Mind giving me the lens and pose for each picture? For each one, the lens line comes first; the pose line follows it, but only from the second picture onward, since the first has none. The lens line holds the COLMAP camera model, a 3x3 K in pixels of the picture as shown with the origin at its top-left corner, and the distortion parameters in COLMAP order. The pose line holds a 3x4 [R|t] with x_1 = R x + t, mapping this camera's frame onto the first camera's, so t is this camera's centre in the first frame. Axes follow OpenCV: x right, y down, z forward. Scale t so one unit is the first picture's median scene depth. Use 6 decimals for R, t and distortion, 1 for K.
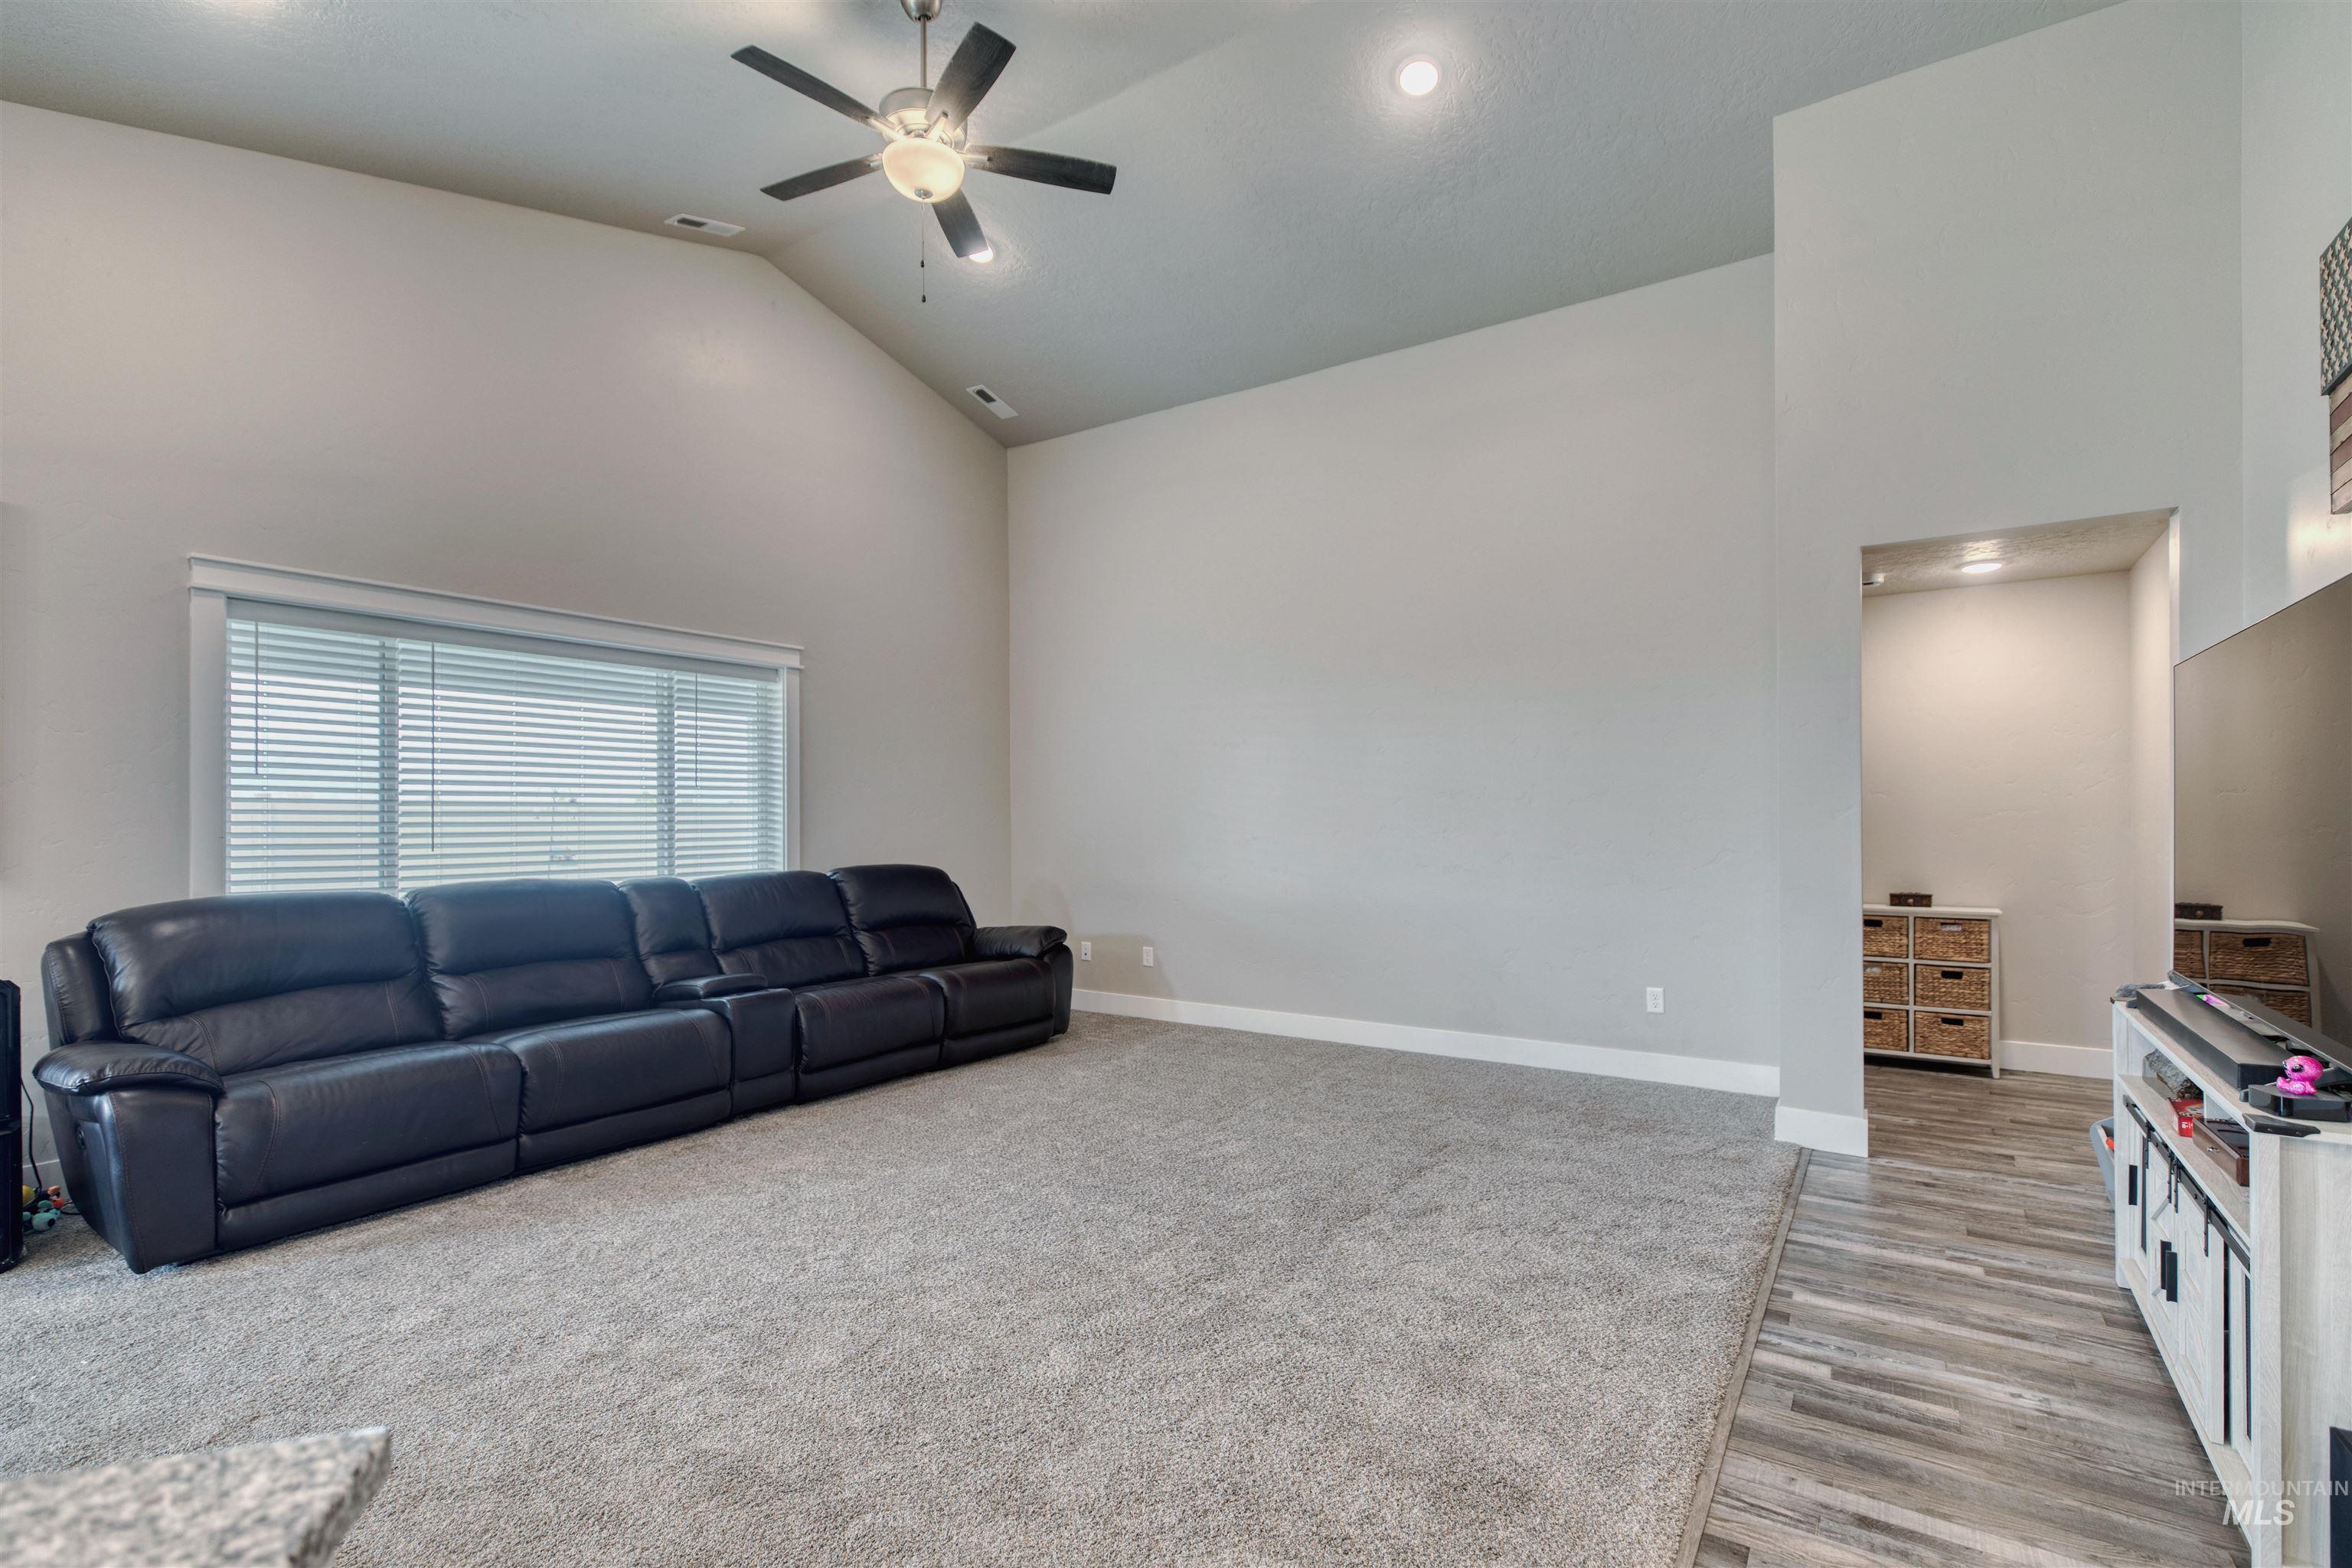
lens RADIAL K [[1058.7, 0, 1184.3], [0, 1058.7, 830.6], [0, 0, 1]] dist [0.005416, -0.001608]
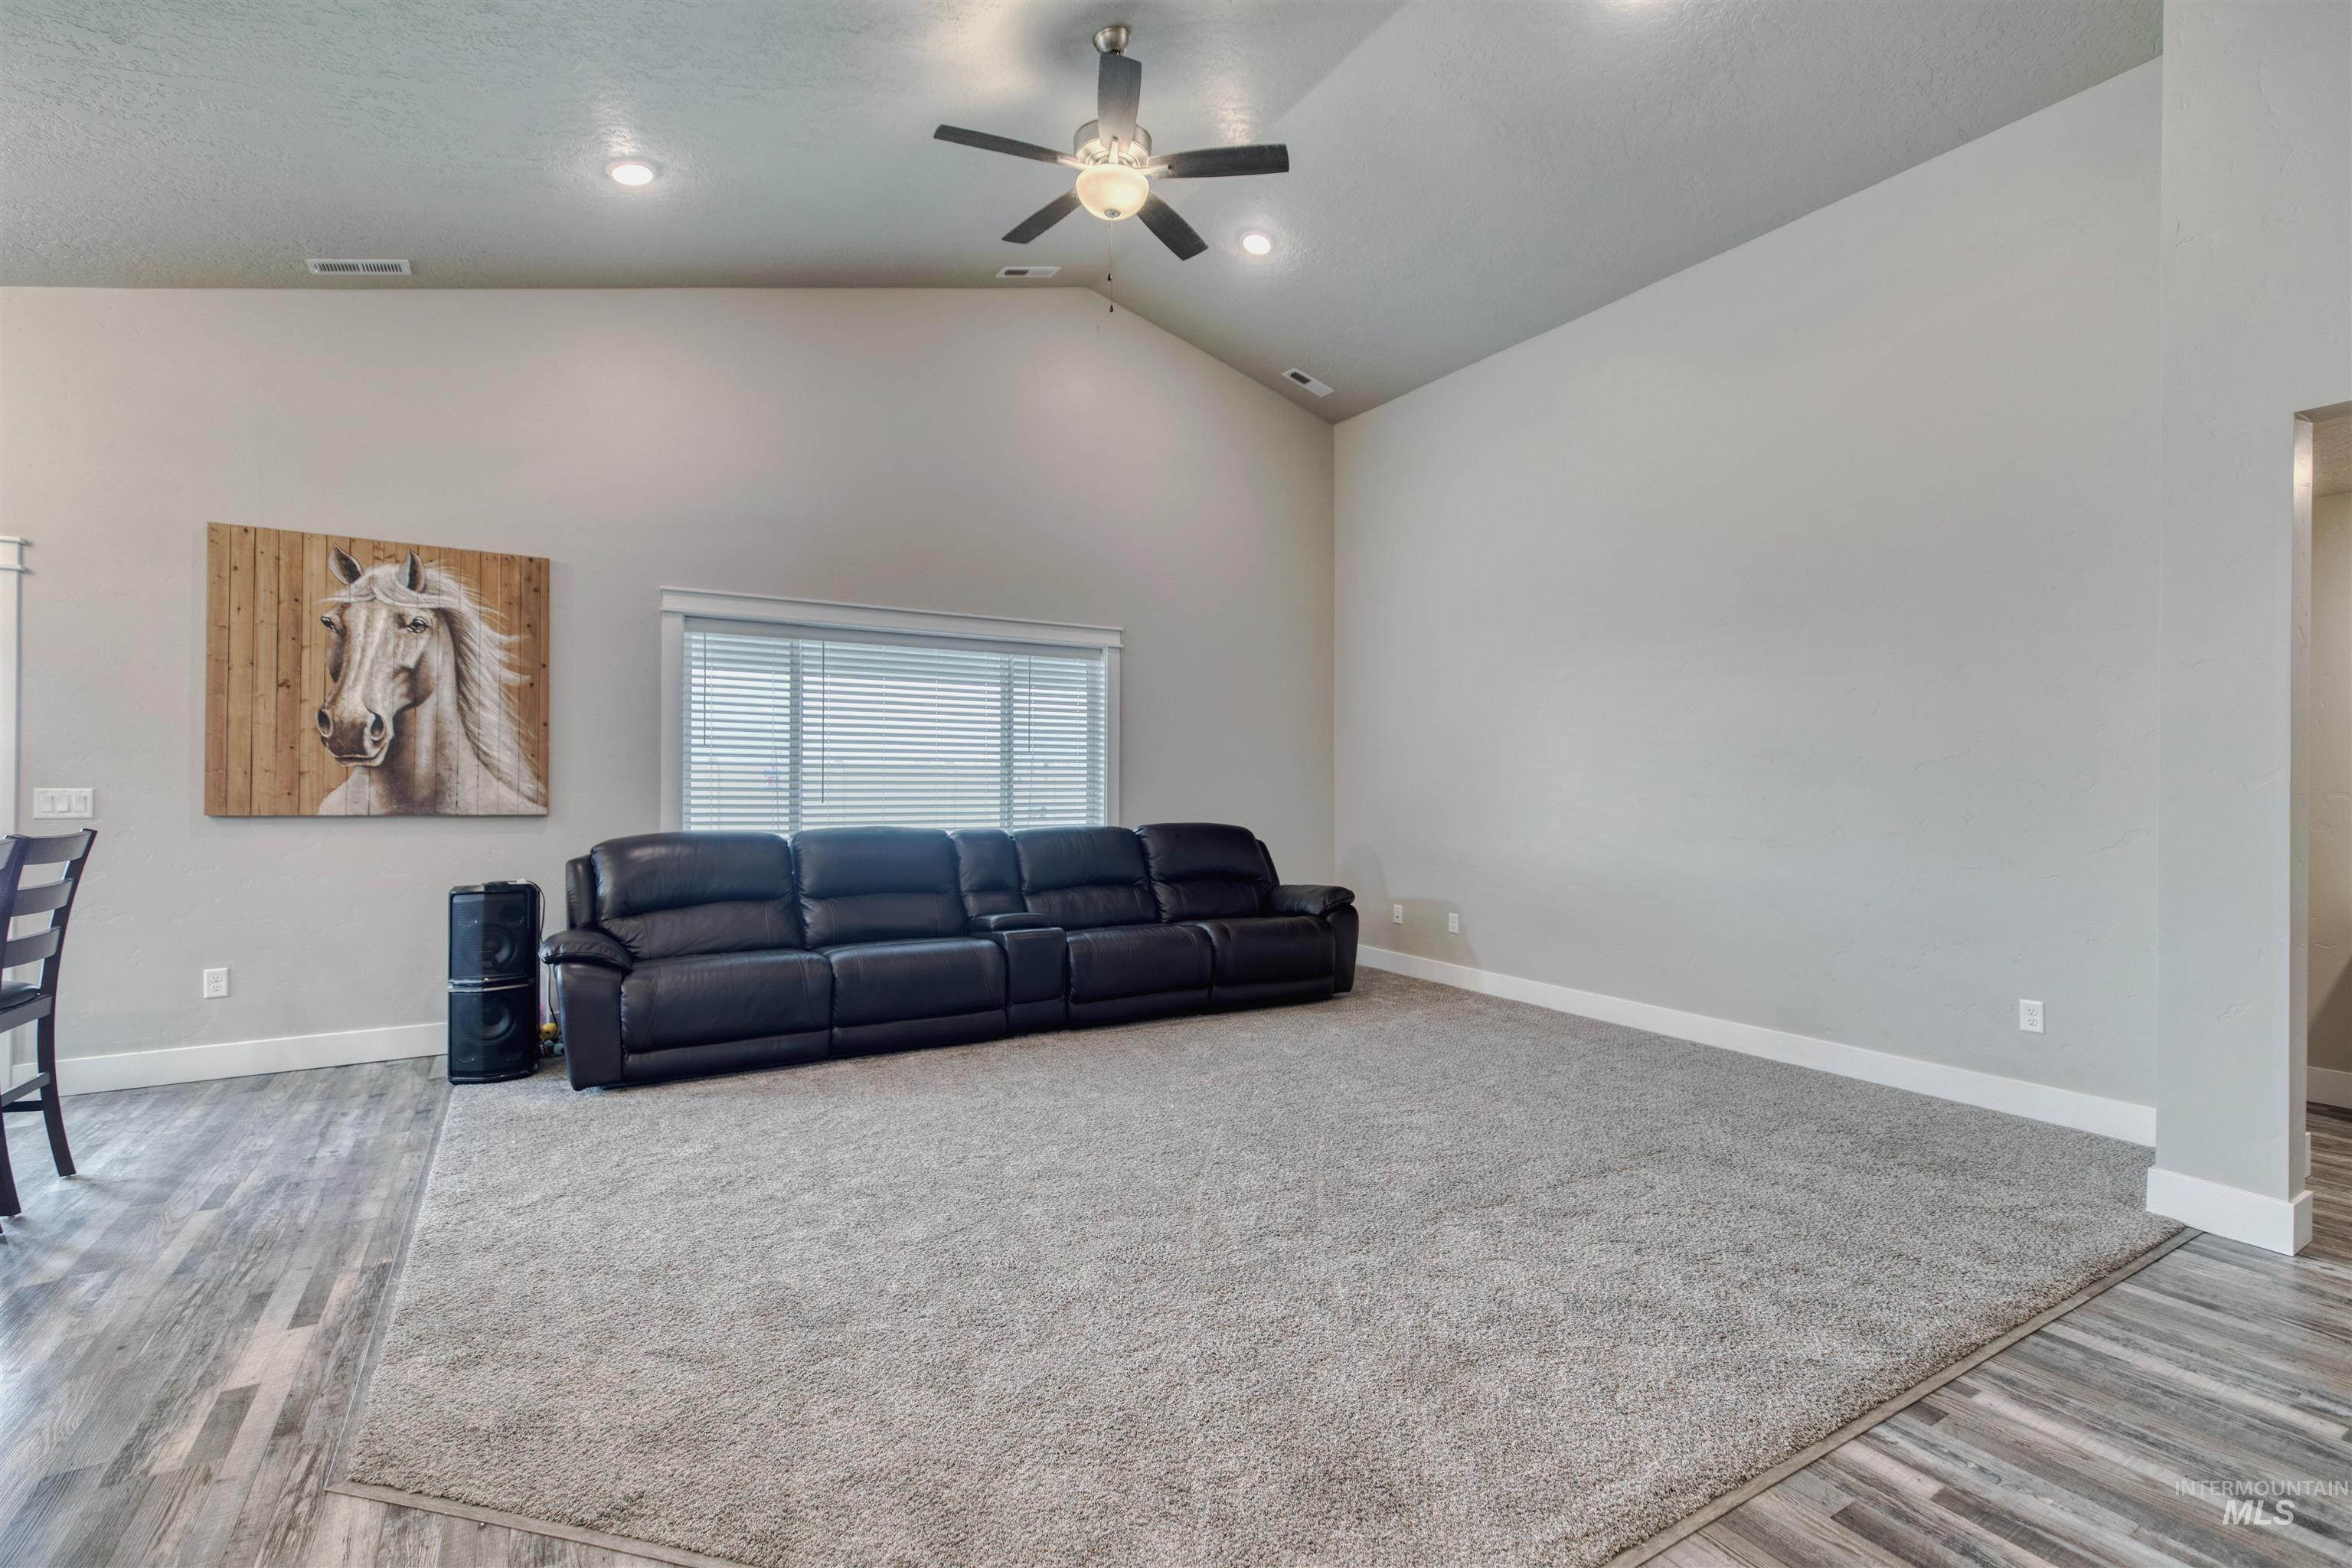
lens RADIAL K [[1058.7, 0, 1199.8], [0, 1058.7, 782.3], [0, 0, 1]] dist [0.005416, -0.001608]
pose [[0.903438, 0.002315, -0.428713, 0.293847], [-0.007562, 0.999916, -0.010535, 0.005508], [0.428653, 0.012759, 0.903379, 0.044773]]
